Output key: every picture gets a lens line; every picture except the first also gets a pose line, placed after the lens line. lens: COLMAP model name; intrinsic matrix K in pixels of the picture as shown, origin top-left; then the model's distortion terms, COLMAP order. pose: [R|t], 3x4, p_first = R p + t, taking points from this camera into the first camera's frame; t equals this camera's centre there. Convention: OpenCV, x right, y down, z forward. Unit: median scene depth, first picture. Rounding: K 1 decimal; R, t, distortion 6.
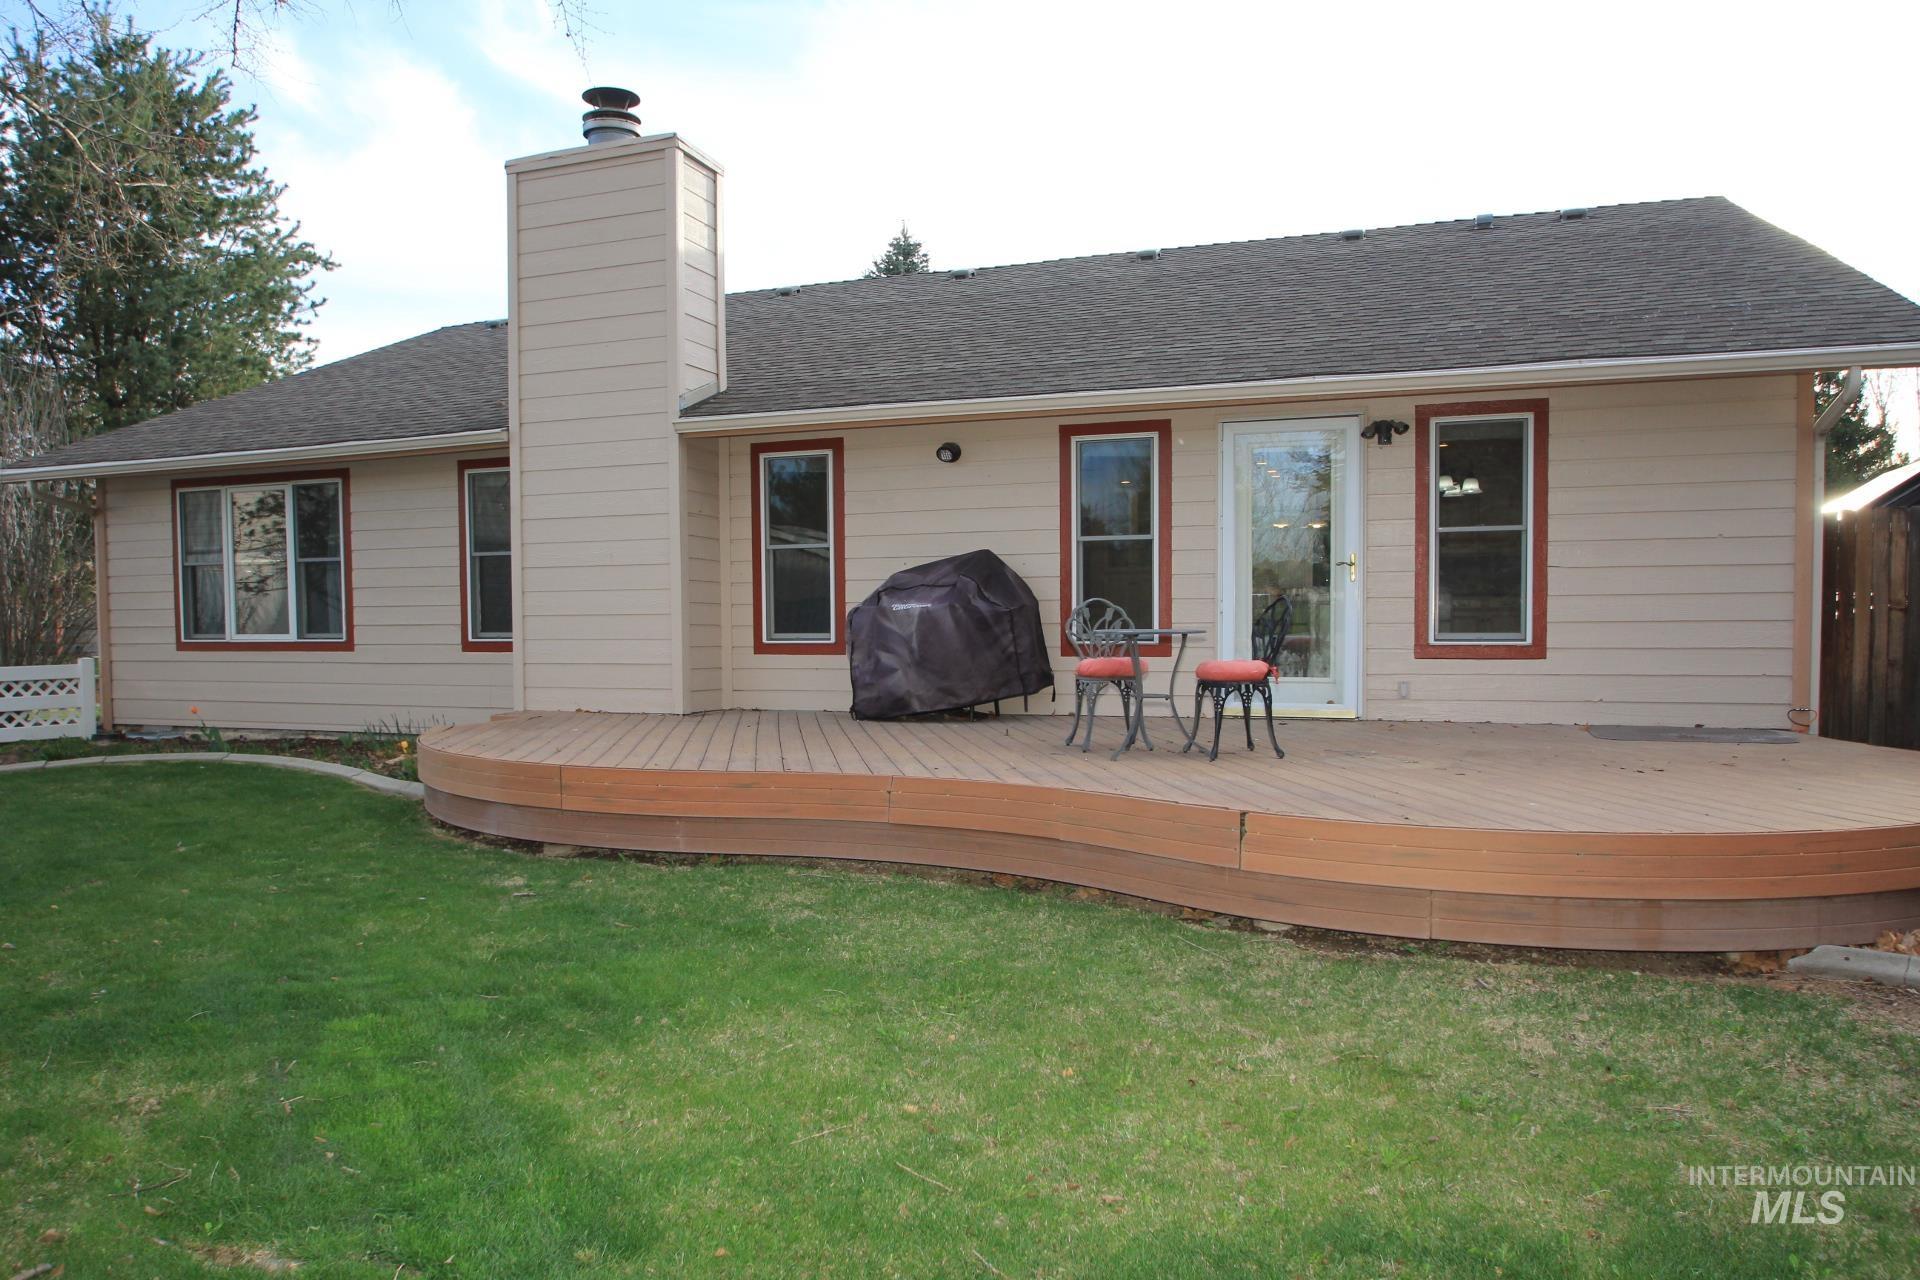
lens RADIAL K [[1333.2, 0, 960.5], [0, 1333.2, 651.6], [0, 0, 1]] dist [-0.040278, 0.004591]
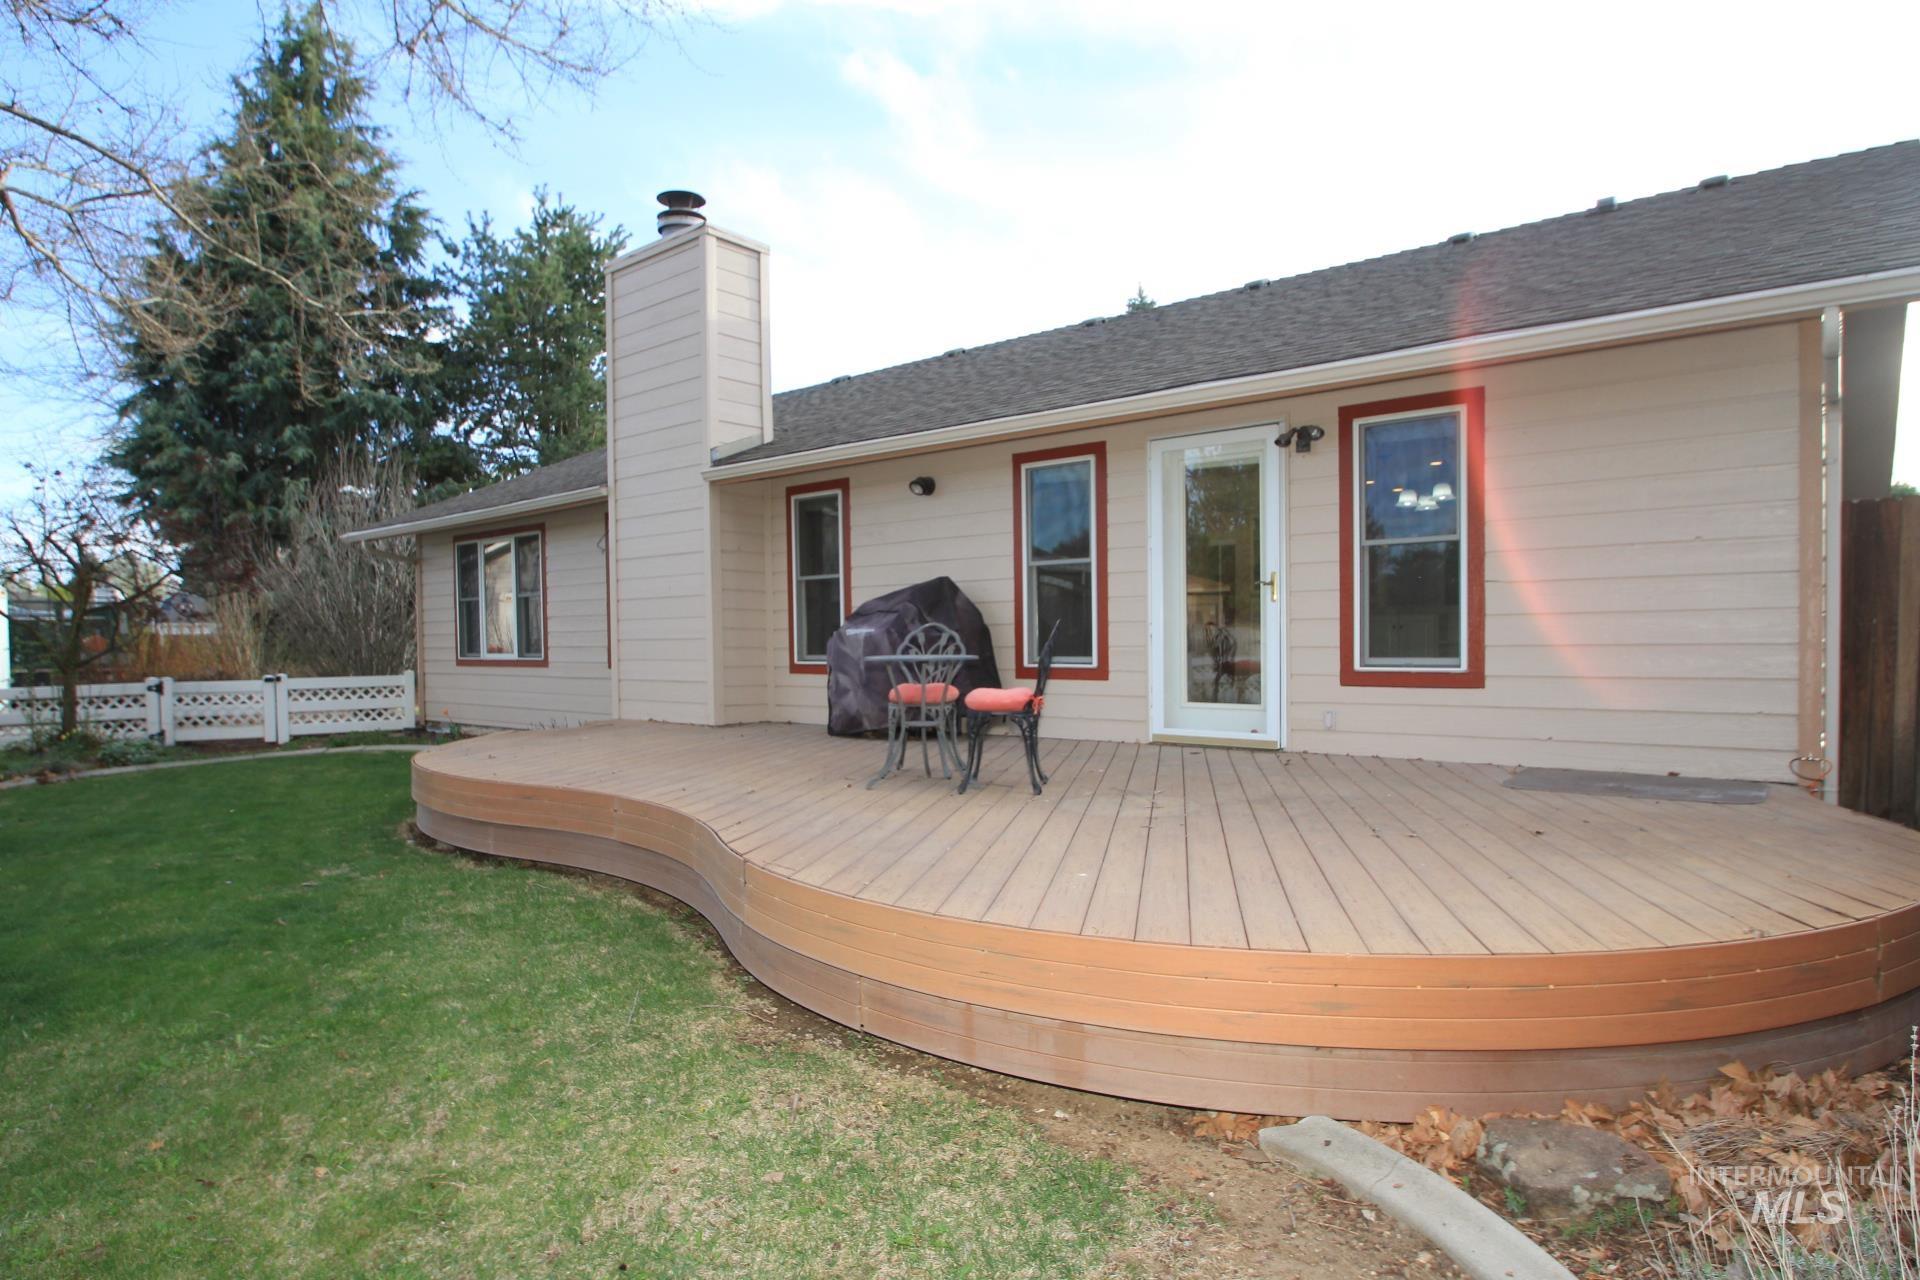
lens RADIAL K [[1106.8, 0, 959.4], [0, 1106.8, 654.1], [0, 0, 1]] dist [-0.023275, -0.002081]
pose [[0.938077, 0.002321, -0.346419, 0.334314], [-0.005731, 0.999945, -0.008817, -0.007792], [0.346379, 0.010257, 0.938039, 0.187049]]
